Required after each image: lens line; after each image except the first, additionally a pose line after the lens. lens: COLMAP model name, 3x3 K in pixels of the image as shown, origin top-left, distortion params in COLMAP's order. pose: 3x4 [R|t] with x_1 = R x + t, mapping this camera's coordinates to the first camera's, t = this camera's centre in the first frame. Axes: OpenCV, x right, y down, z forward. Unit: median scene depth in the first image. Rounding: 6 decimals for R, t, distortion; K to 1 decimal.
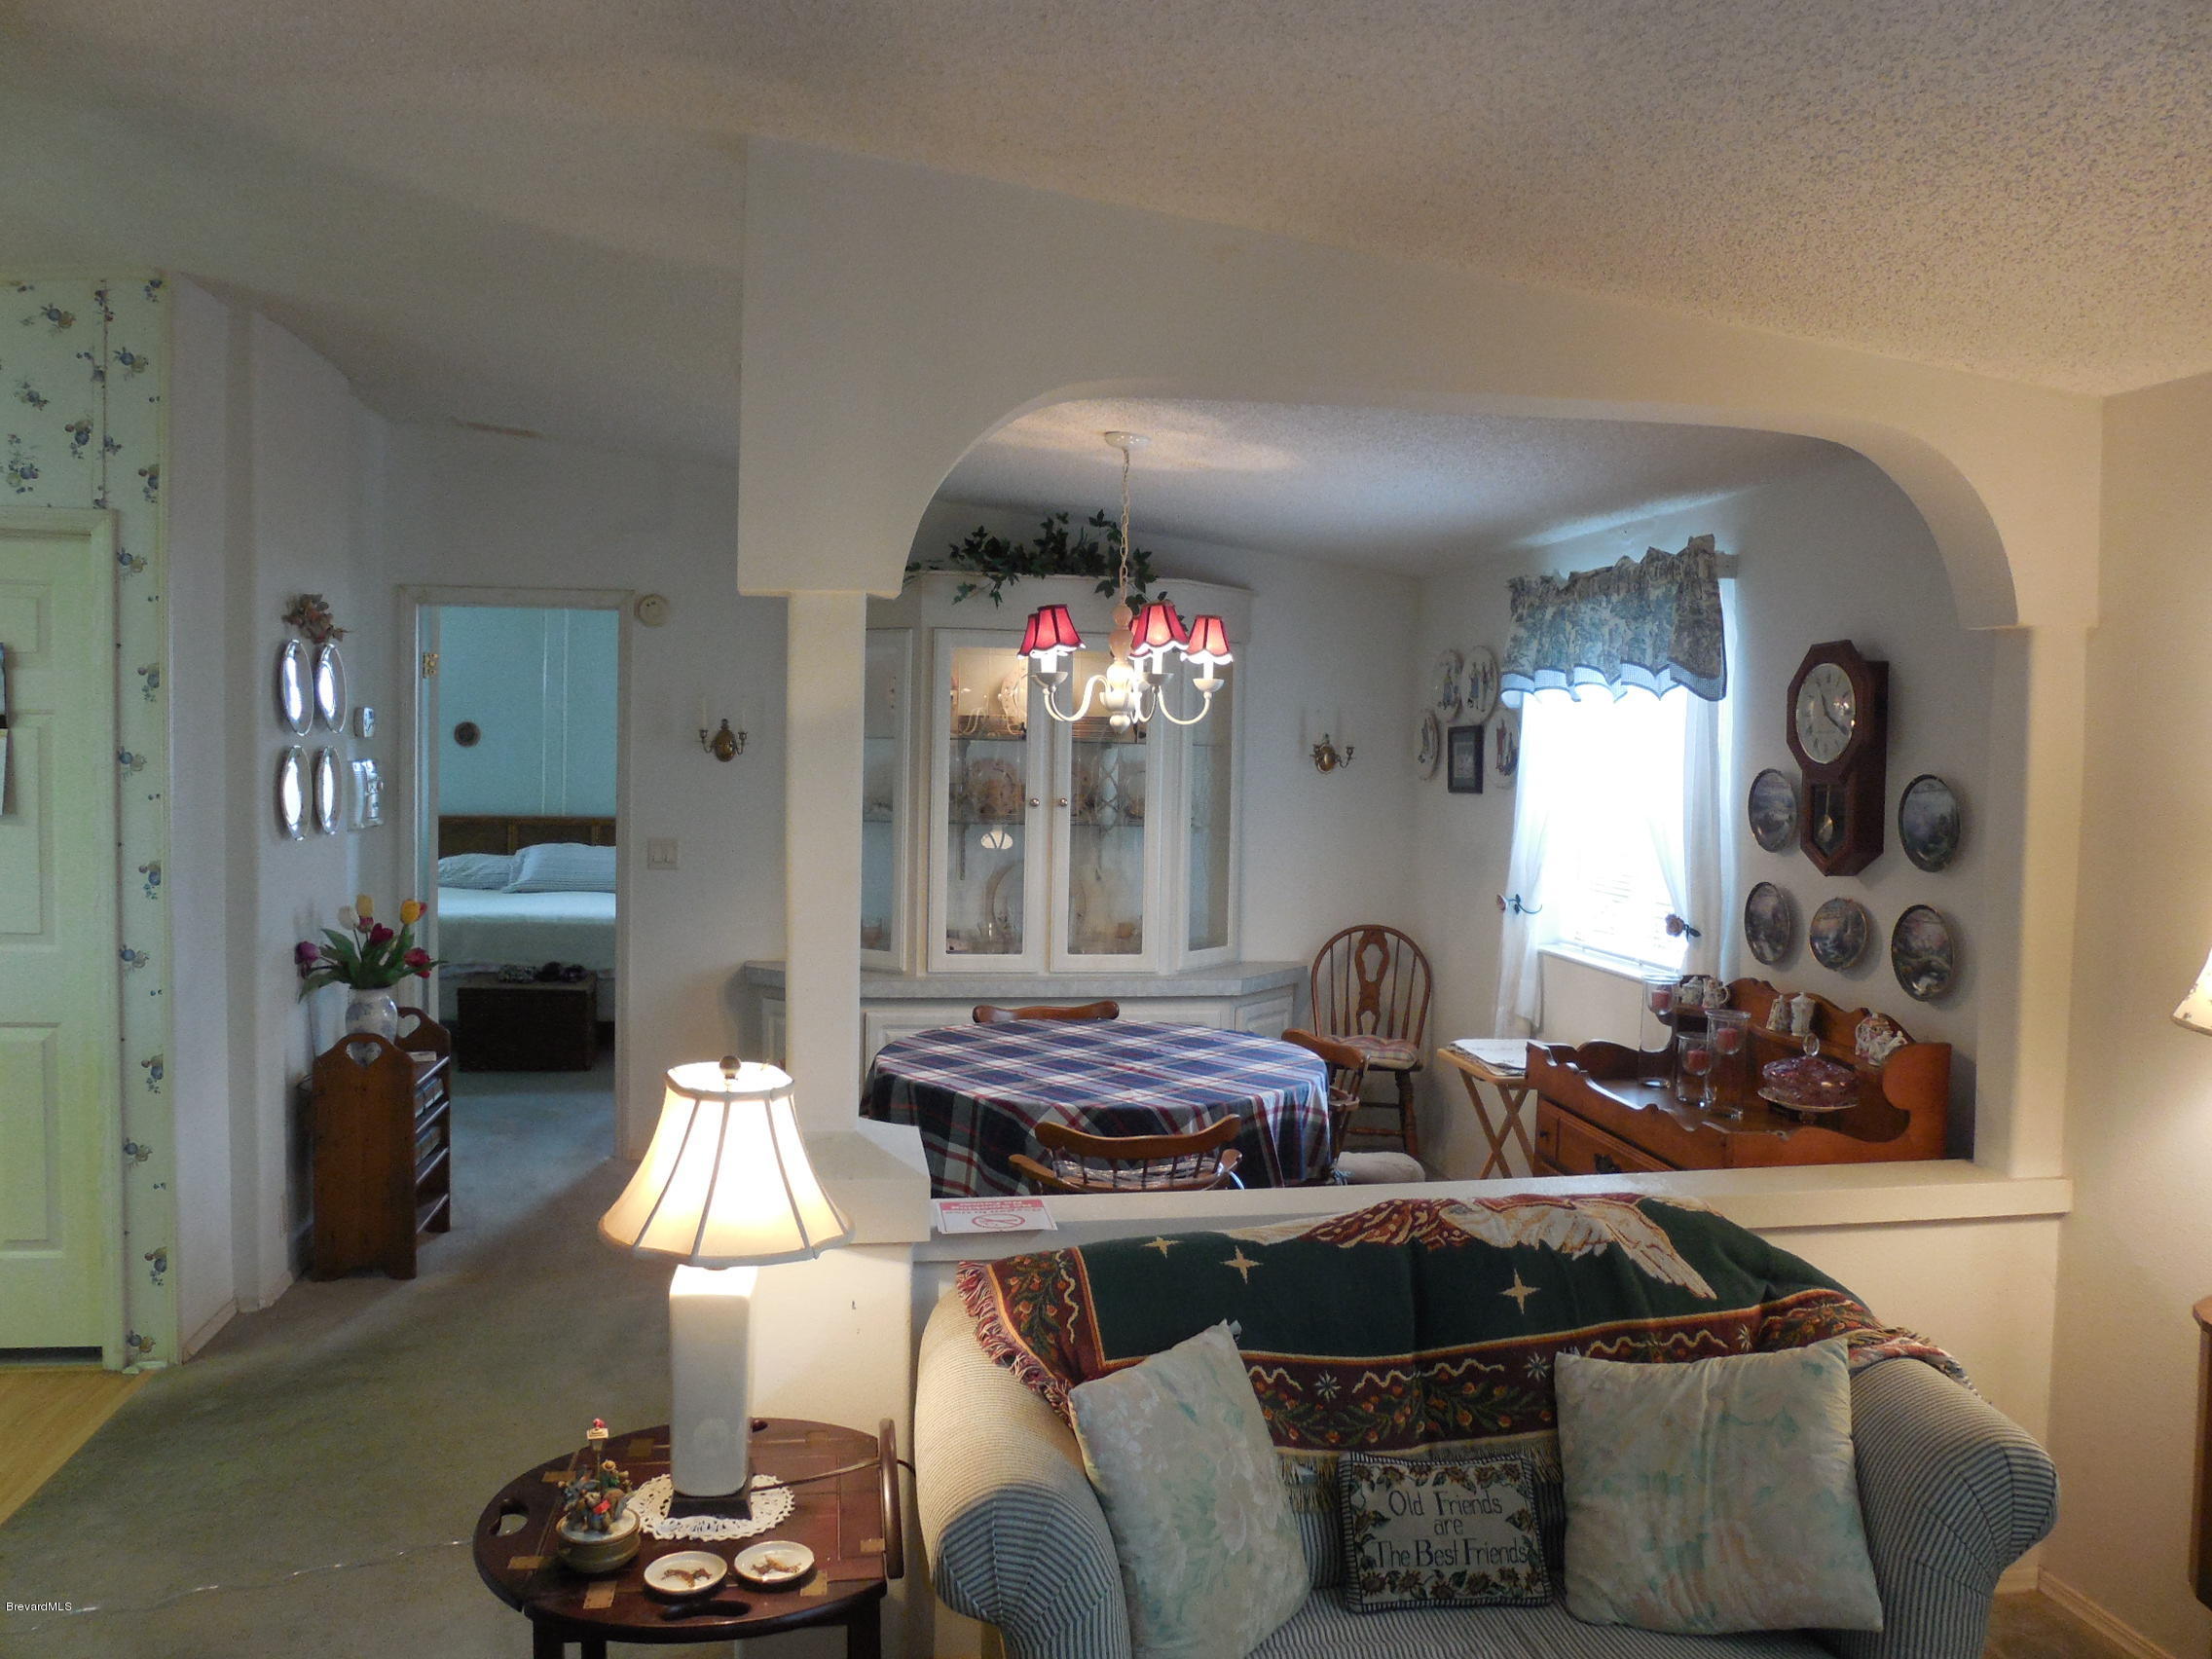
lens RADIAL K [[1708.6, 0, 1106.0], [0, 1708.6, 829.5], [0, 0, 1]] dist [-0.113798, 0.159939]
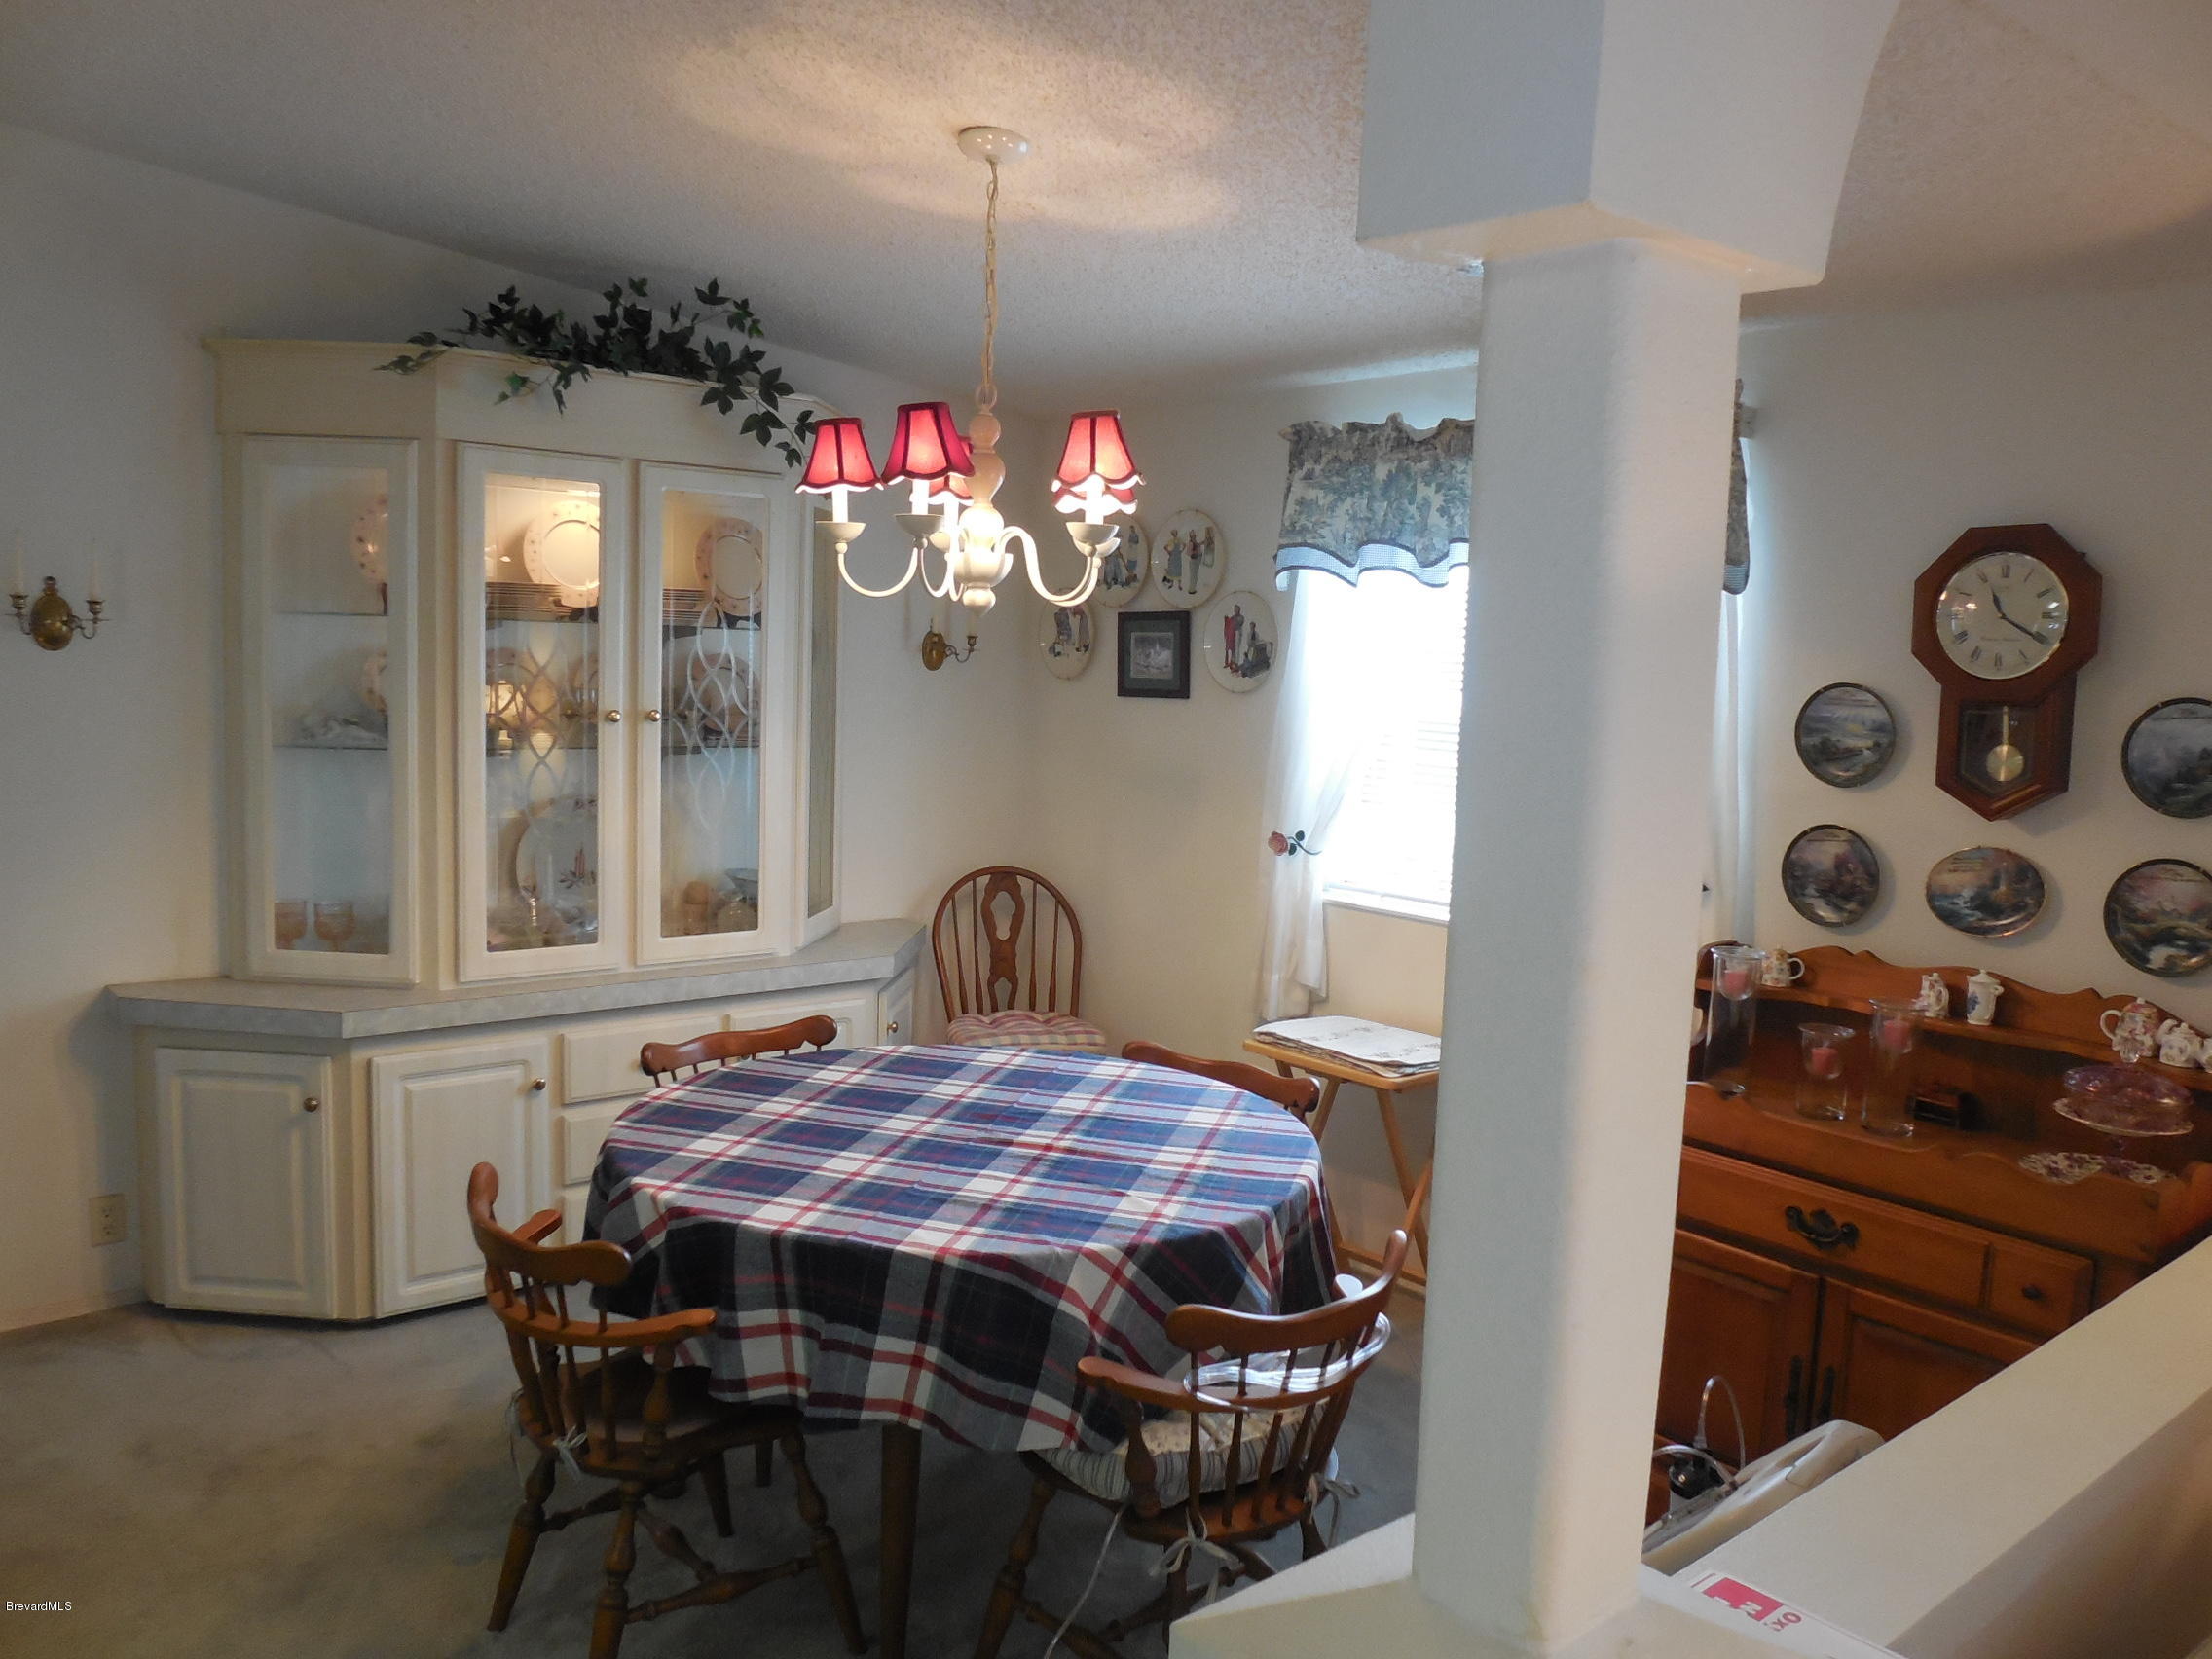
lens RADIAL K [[1708.6, 0, 1106.0], [0, 1708.6, 829.5], [0, 0, 1]] dist [-0.113798, 0.159939]
pose [[0.861460, -0.042936, 0.506007, -0.232163], [0.007339, 0.997368, 0.072135, -0.019858], [-0.507772, -0.058427, 0.859508, 0.365377]]
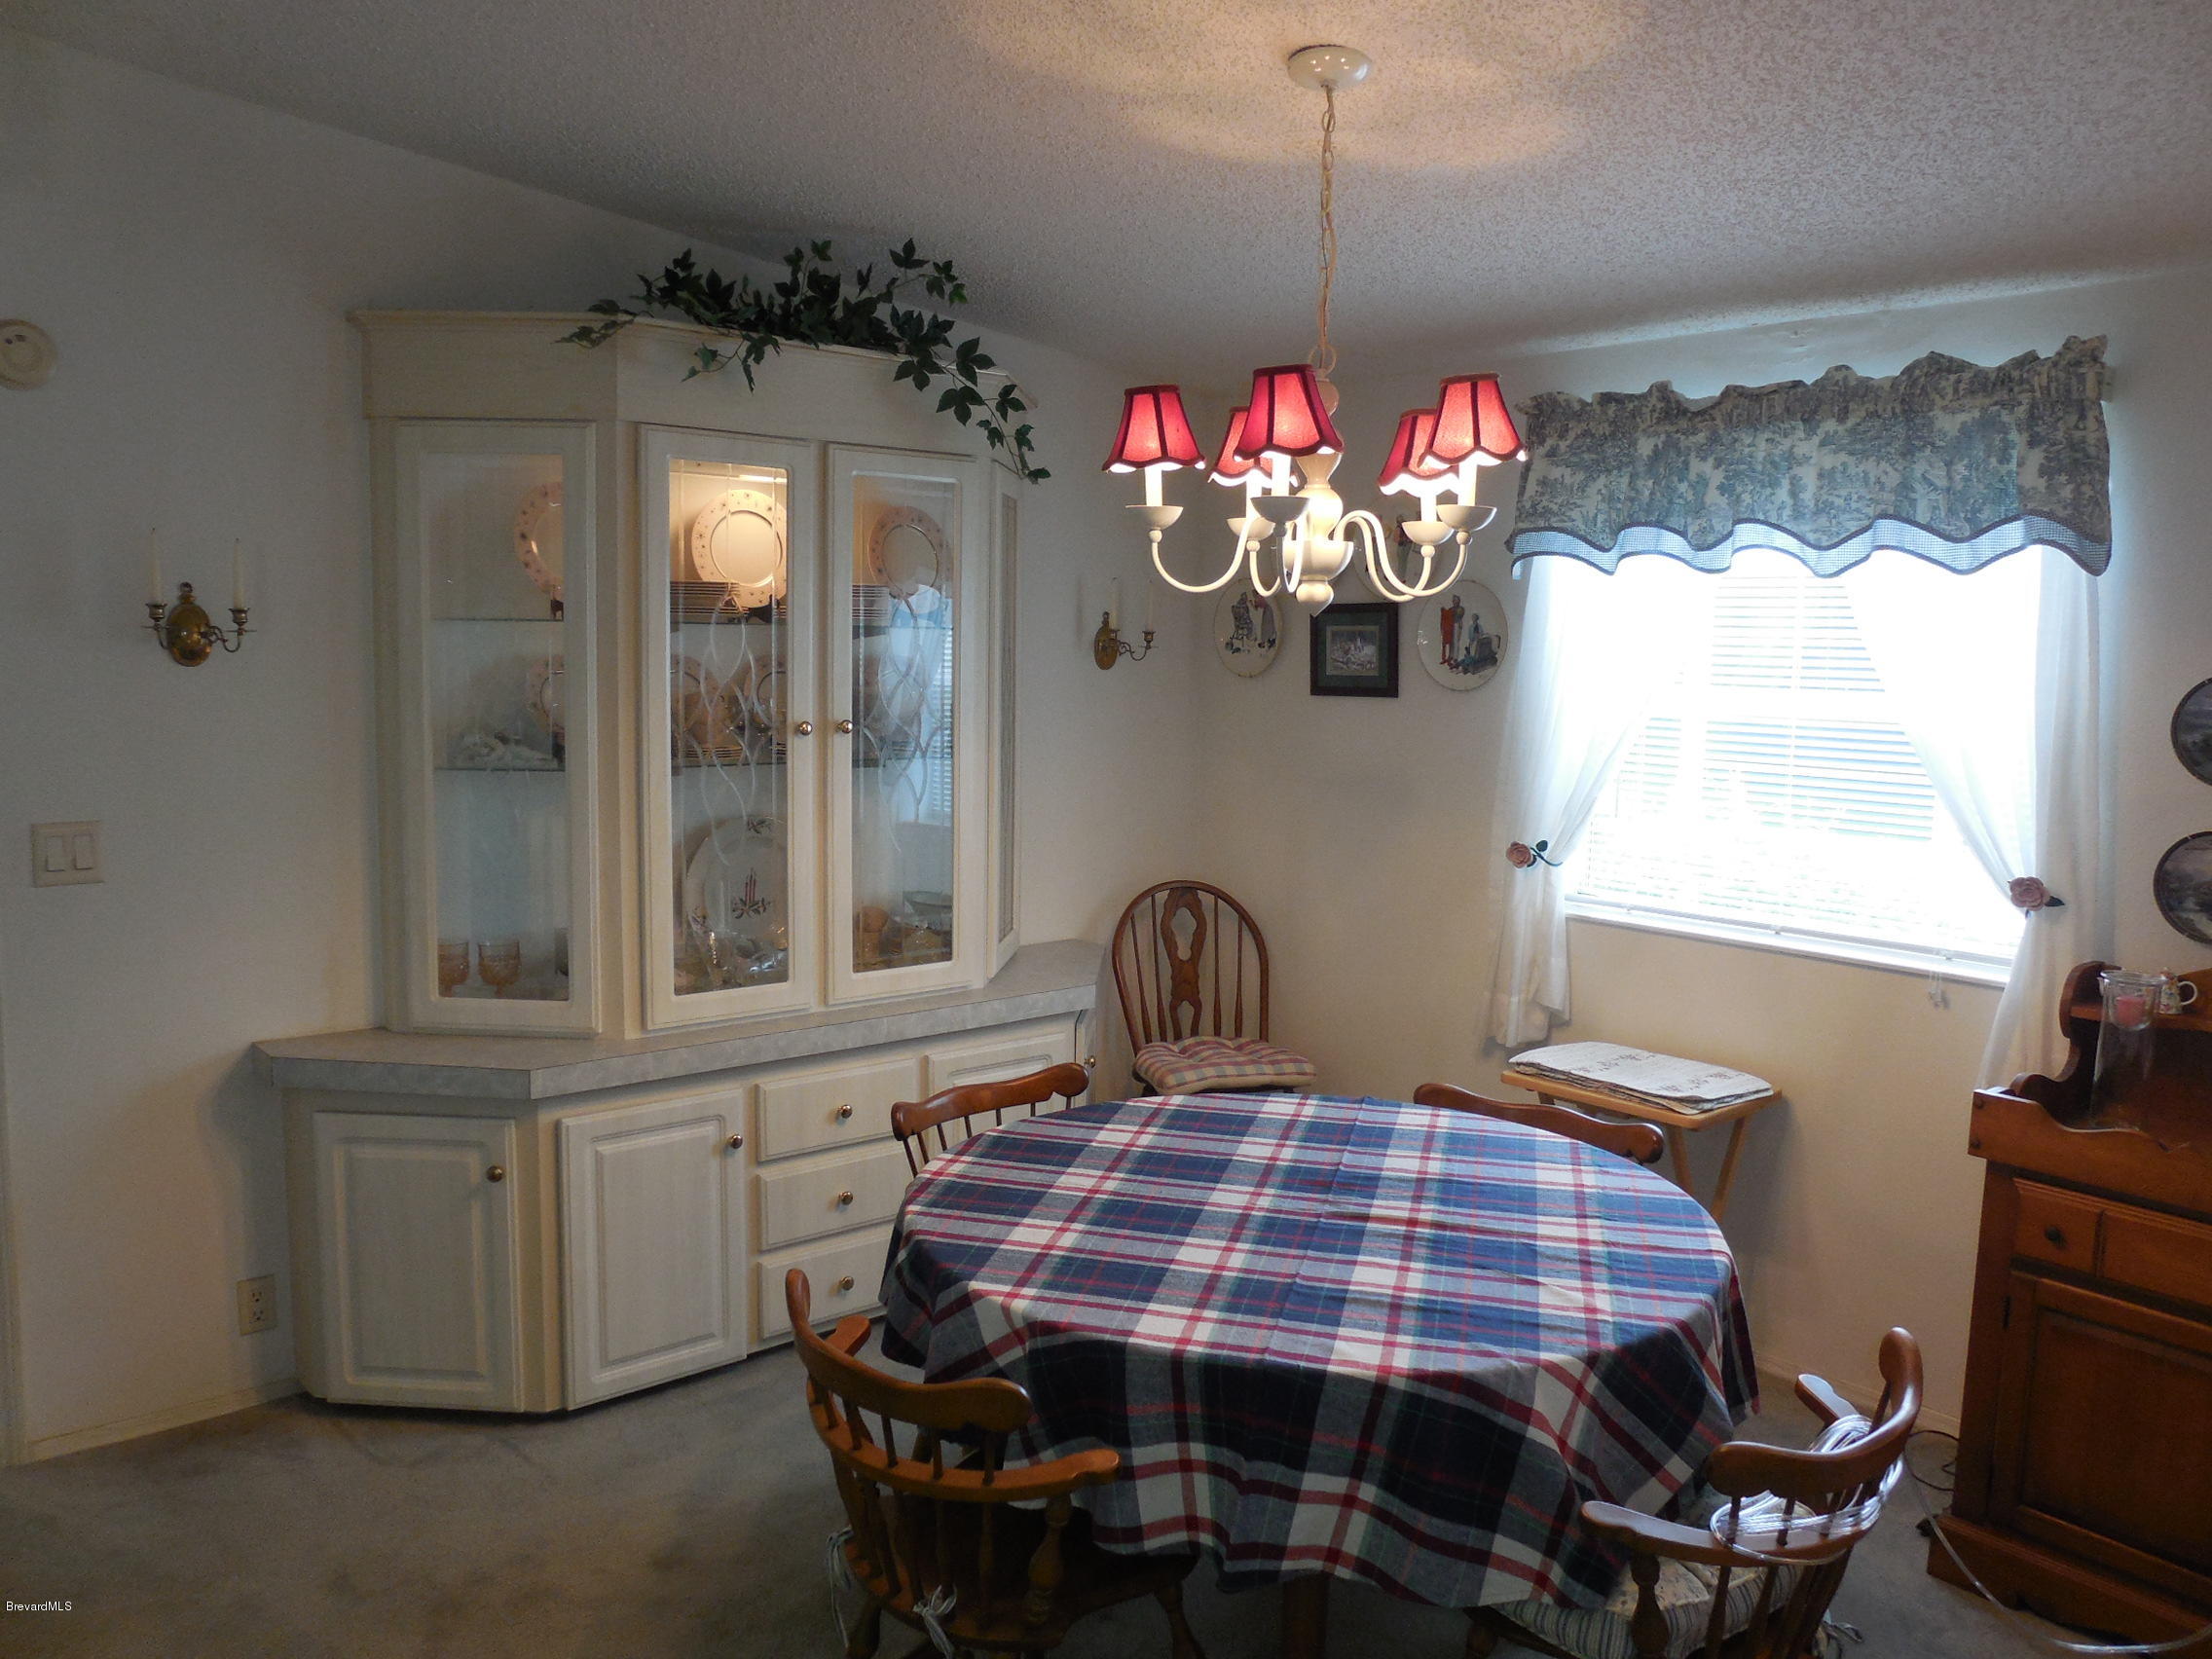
lens RADIAL K [[1705.6, 0, 1106.0], [0, 1705.6, 829.5], [0, 0, 1]] dist [-0.141453, 0.259124]
pose [[0.855516, -0.061589, 0.514100, -0.282823], [0.024109, 0.996562, 0.079267, -0.027567], [-0.517215, -0.055420, 0.854060, 0.480223]]
